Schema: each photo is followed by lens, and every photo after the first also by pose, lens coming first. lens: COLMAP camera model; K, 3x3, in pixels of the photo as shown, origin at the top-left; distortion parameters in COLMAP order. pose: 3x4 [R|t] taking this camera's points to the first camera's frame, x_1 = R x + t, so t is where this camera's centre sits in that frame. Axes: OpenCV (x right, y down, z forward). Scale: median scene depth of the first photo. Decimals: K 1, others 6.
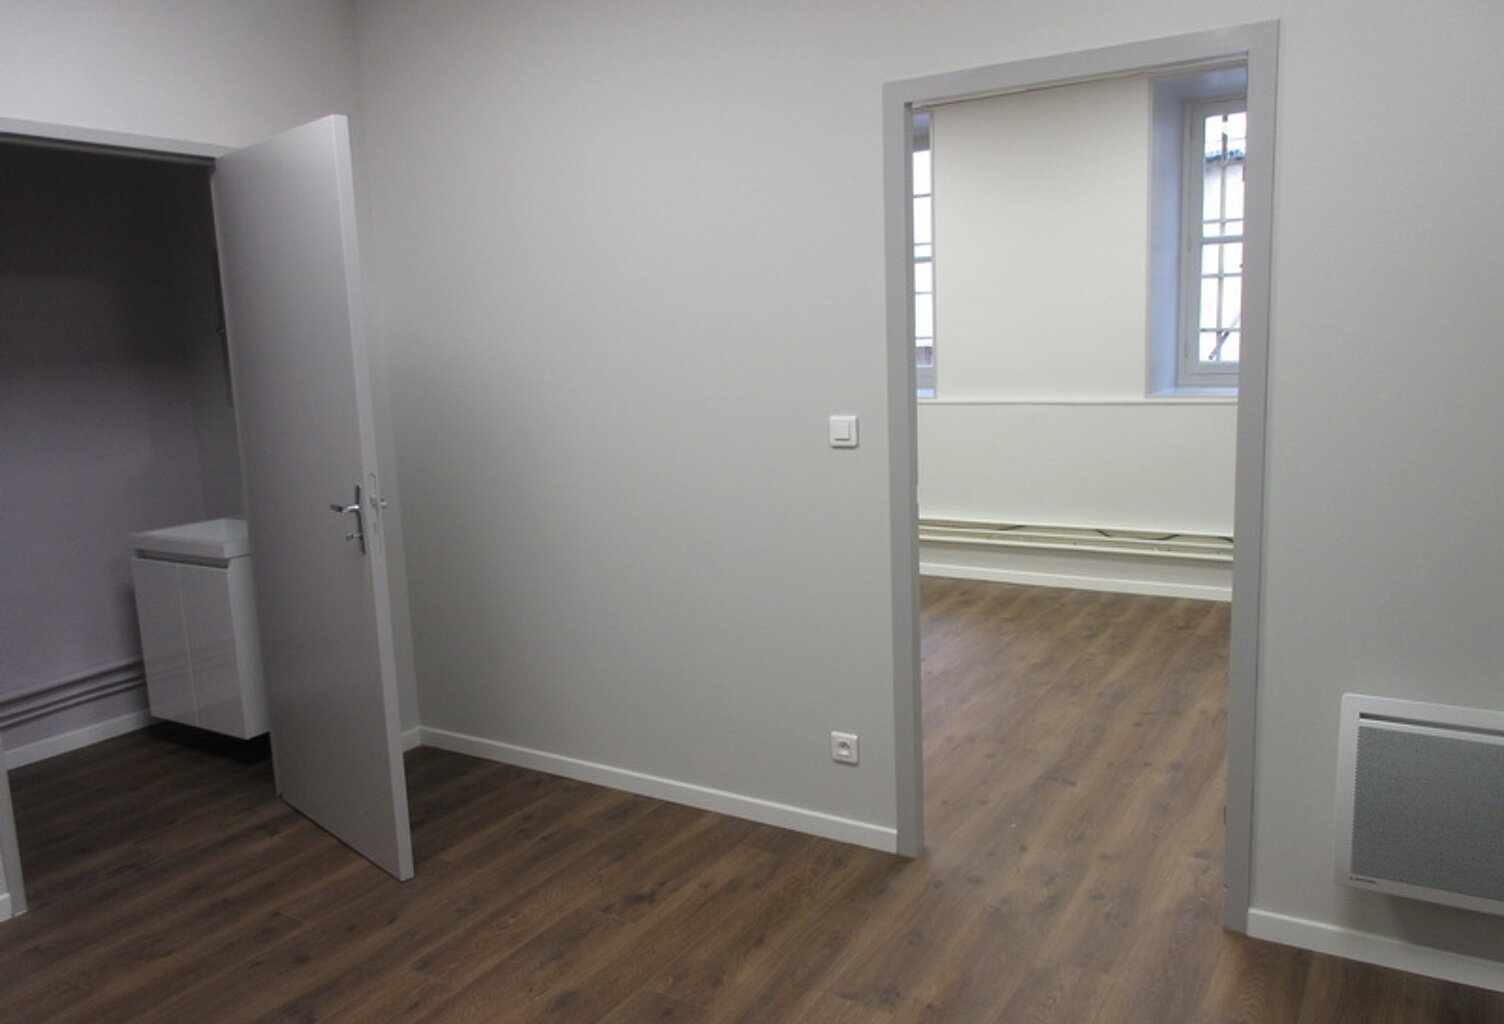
lens RADIAL K [[1118.6, 0, 752.0], [0, 1118.6, 512.0], [0, 0, 1]] dist [0.002280, -0.001317]
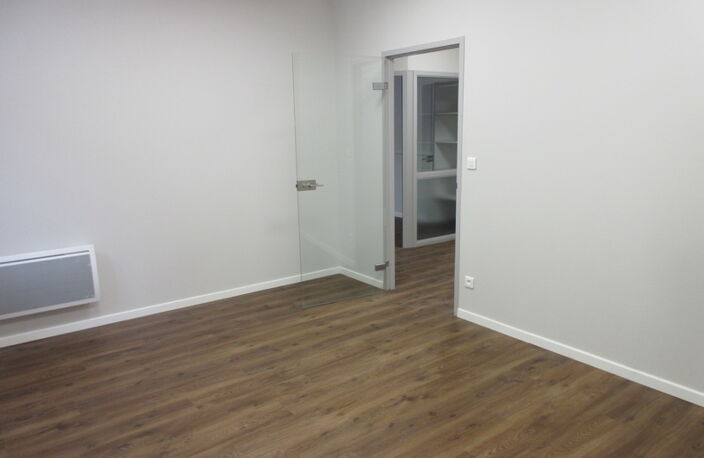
lens RADIAL K [[522.6, 0, 352.0], [0, 522.6, 229.0], [0, 0, 1]] dist [0.004988, 0.001490]
pose [[-0.923335, -0.018569, 0.383546, -0.057059], [0.115656, 0.939000, 0.323886, -0.191332], [-0.366164, 0.343414, -0.864865, 1.179608]]
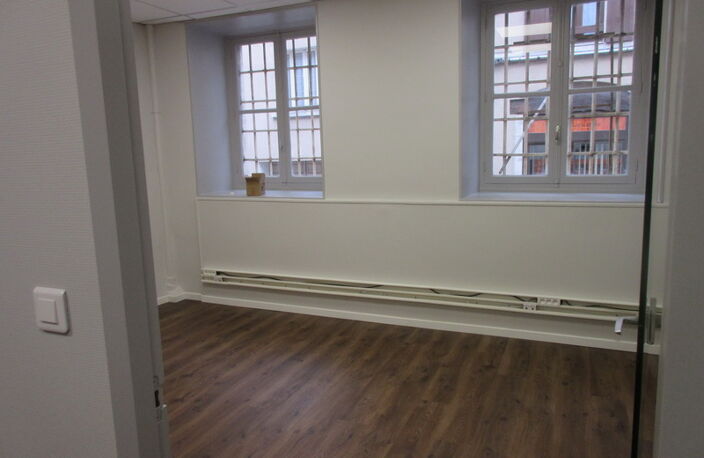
lens RADIAL K [[522.6, 0, 352.0], [0, 522.6, 229.0], [0, 0, 1]] dist [0.004988, 0.001490]
pose [[0.990249, -0.013752, 0.138628, 0.117209], [0.015265, 0.999835, -0.009856, -0.061428], [-0.138469, 0.011876, 0.990296, 0.344545]]
